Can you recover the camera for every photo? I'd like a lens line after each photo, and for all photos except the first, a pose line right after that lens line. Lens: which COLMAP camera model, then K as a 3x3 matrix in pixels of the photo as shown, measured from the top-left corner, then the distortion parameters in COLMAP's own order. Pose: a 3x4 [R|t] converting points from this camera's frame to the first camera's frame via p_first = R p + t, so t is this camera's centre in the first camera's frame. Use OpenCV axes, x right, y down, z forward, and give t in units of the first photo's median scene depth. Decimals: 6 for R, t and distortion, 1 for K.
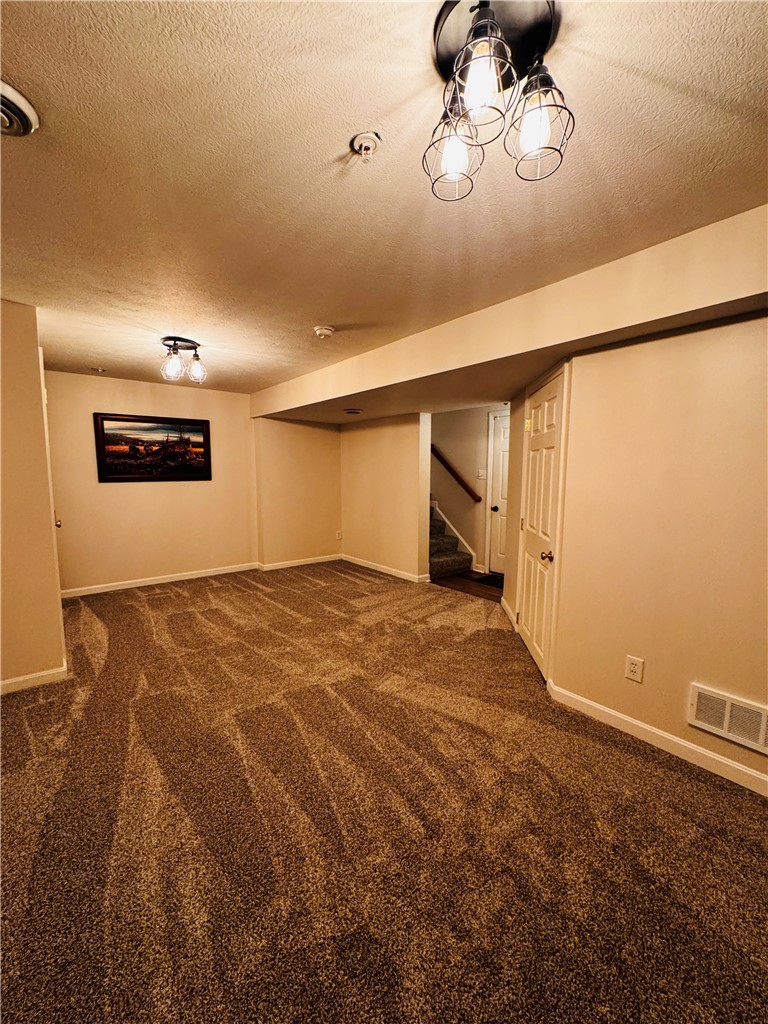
lens RADIAL K [[408.2, 0, 384.1], [0, 408.2, 511.2], [0, 0, 1]] dist [-0.006633, 0.000811]
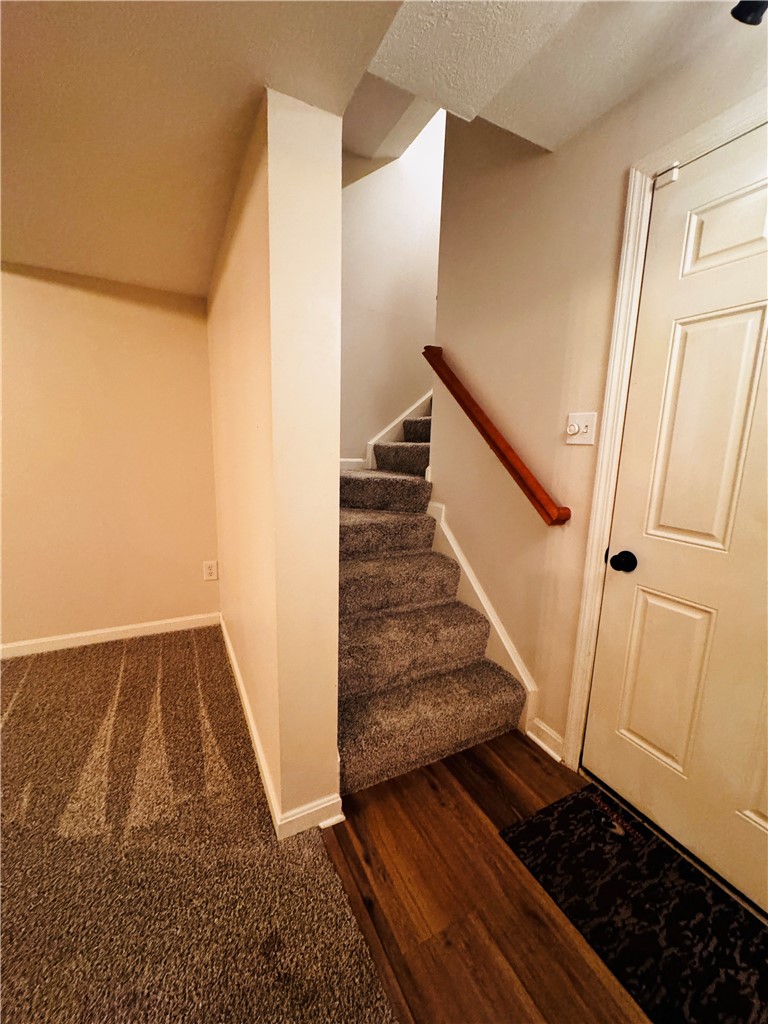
lens RADIAL K [[408.2, 0, 384.8], [0, 408.2, 511.5], [0, 0, 1]] dist [-0.006633, 0.000811]
pose [[0.979291, 0.056535, -0.194404, 0.169598], [-0.042859, 0.996348, 0.073849, -0.049059], [0.197869, -0.063988, 0.978138, 0.707628]]
